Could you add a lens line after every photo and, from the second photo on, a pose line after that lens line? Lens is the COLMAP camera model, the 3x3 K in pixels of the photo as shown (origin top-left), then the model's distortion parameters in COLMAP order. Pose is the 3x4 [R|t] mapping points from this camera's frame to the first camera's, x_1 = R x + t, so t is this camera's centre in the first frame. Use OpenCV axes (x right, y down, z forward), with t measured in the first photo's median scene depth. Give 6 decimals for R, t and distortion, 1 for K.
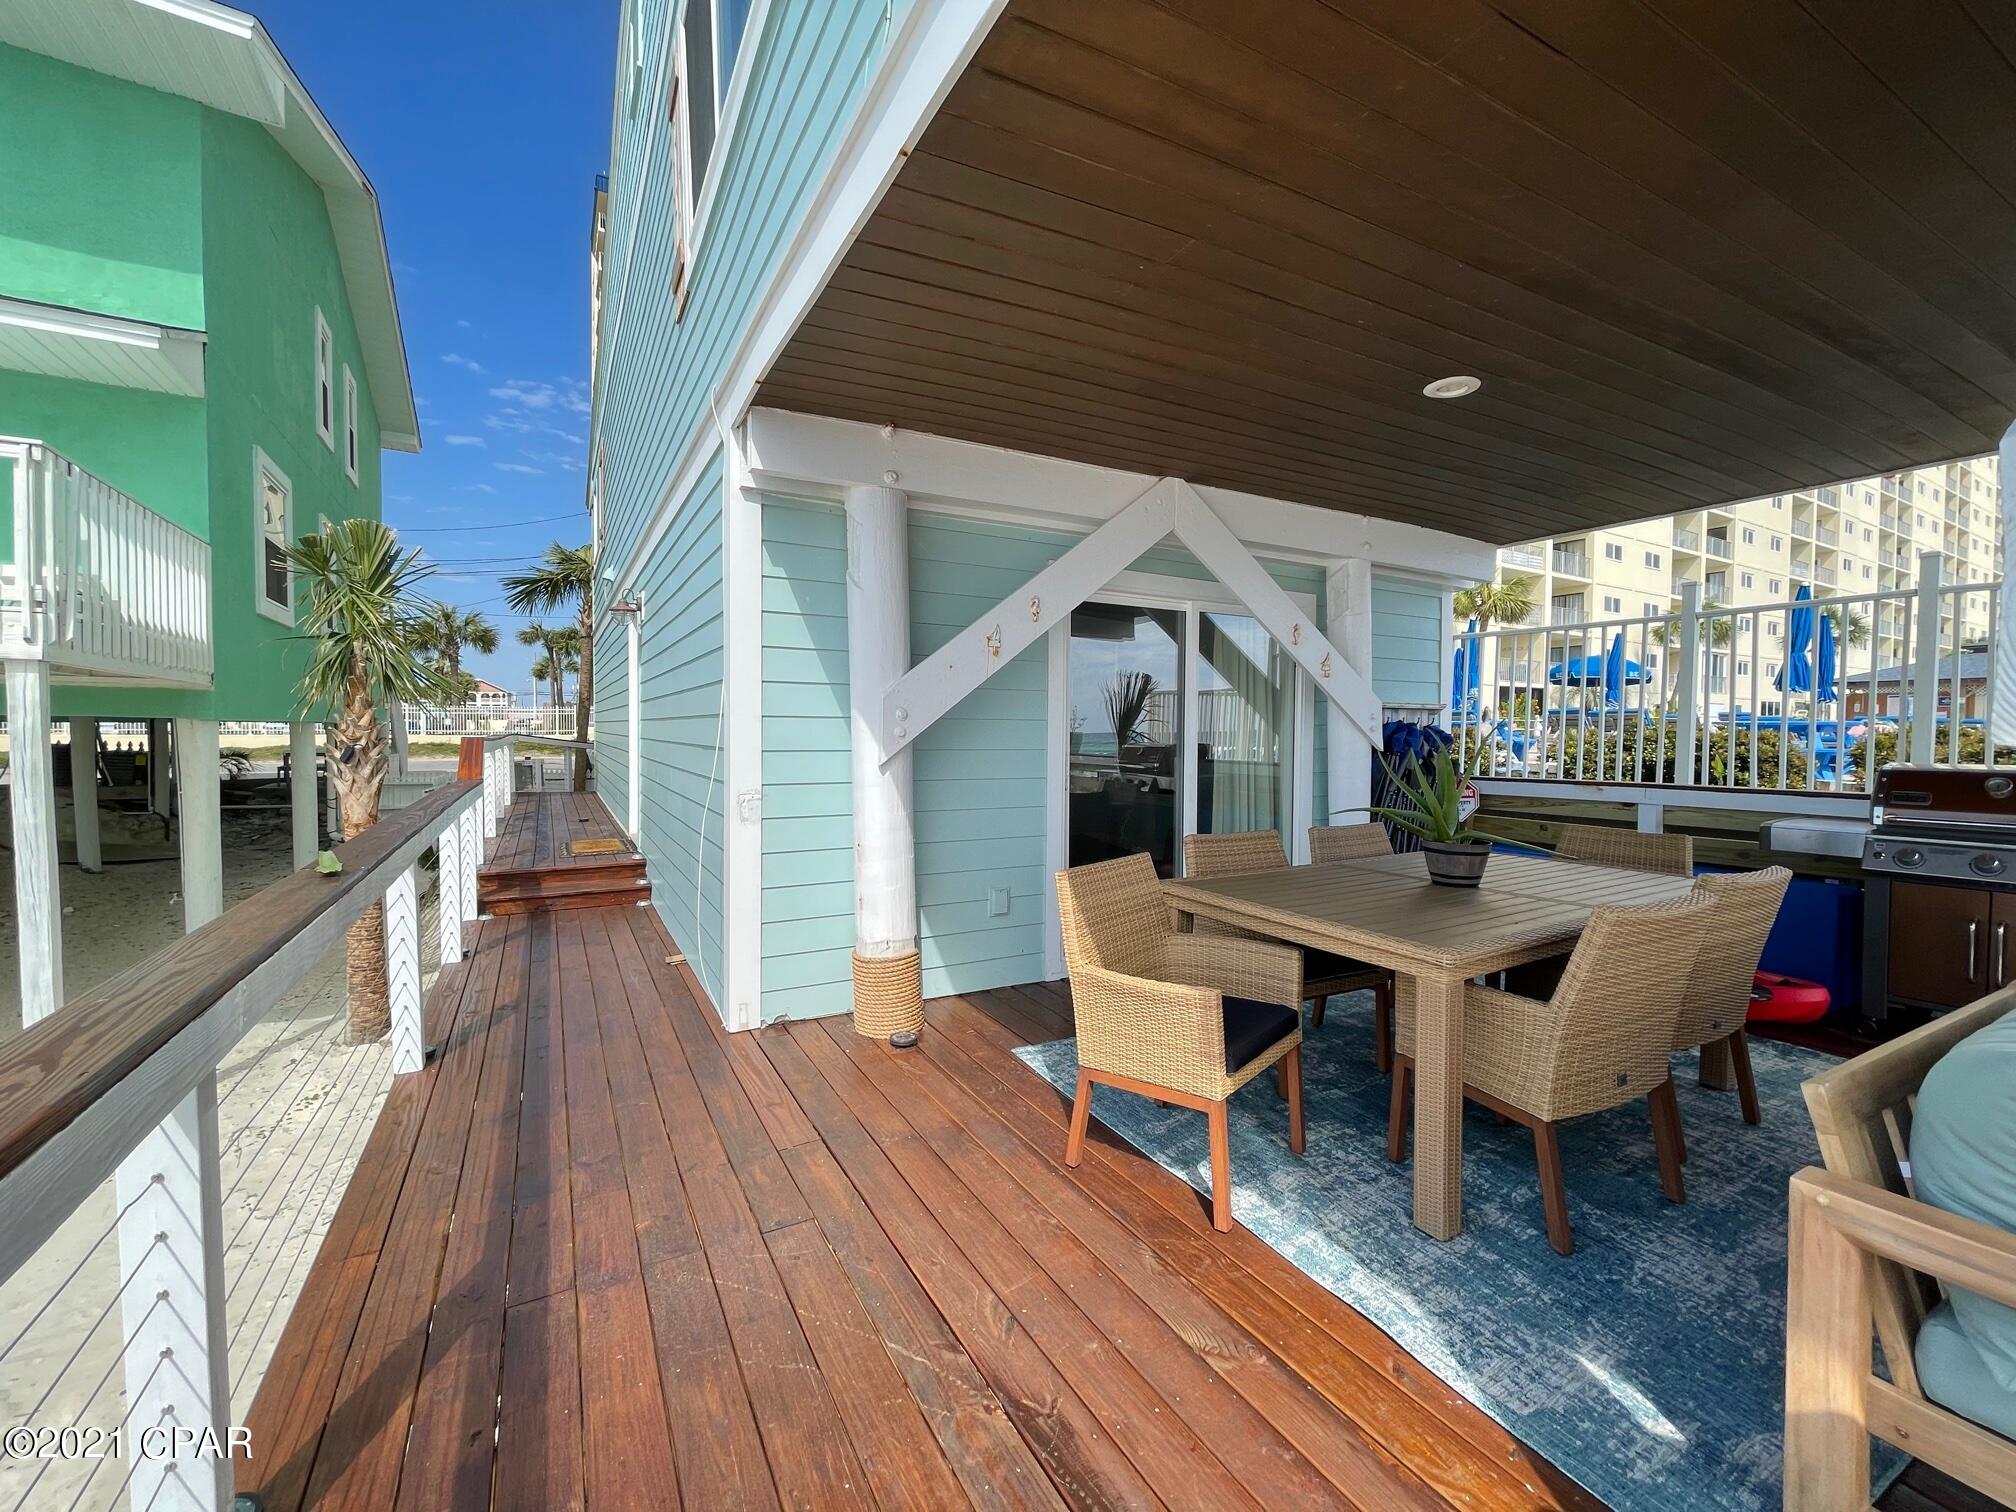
lens RADIAL K [[775.1, 0, 1016.7], [0, 775.1, 753.5], [0, 0, 1]] dist [-0.001854, 0.001060]
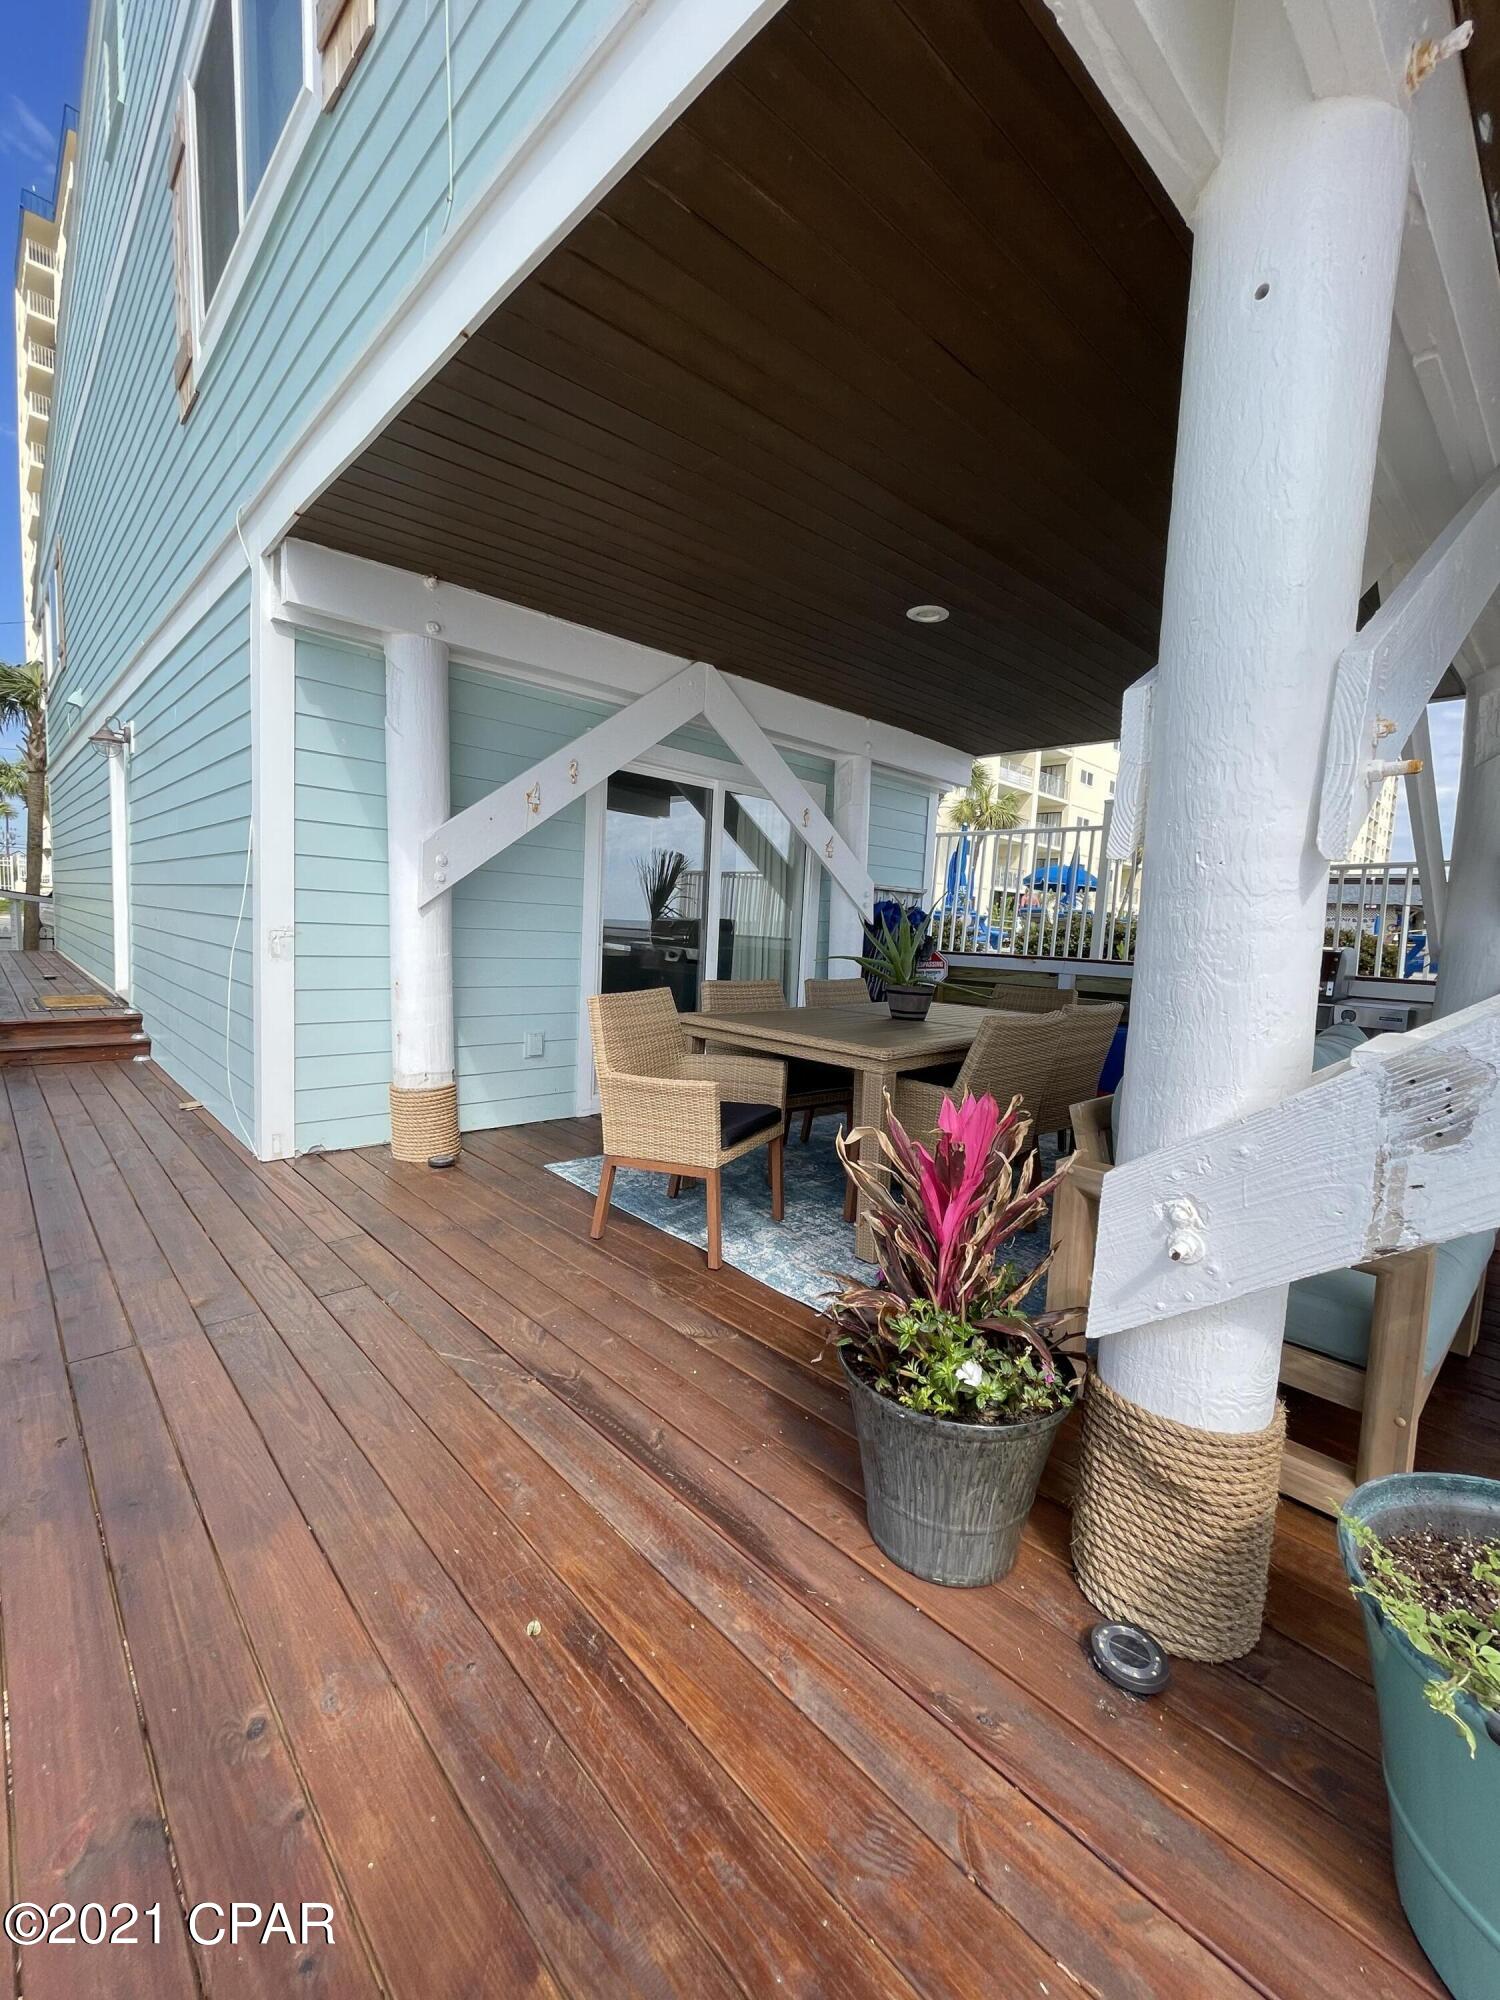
lens RADIAL K [[768.9, 0, 741.1], [0, 768.9, 995.1], [0, 0, 1]] dist [-0.001854, 0.001060]
pose [[0.969781, 0.017838, 0.243323, -0.004958], [-0.035188, 0.997122, 0.067146, 0.048292], [-0.241425, -0.073679, 0.967618, -0.128003]]
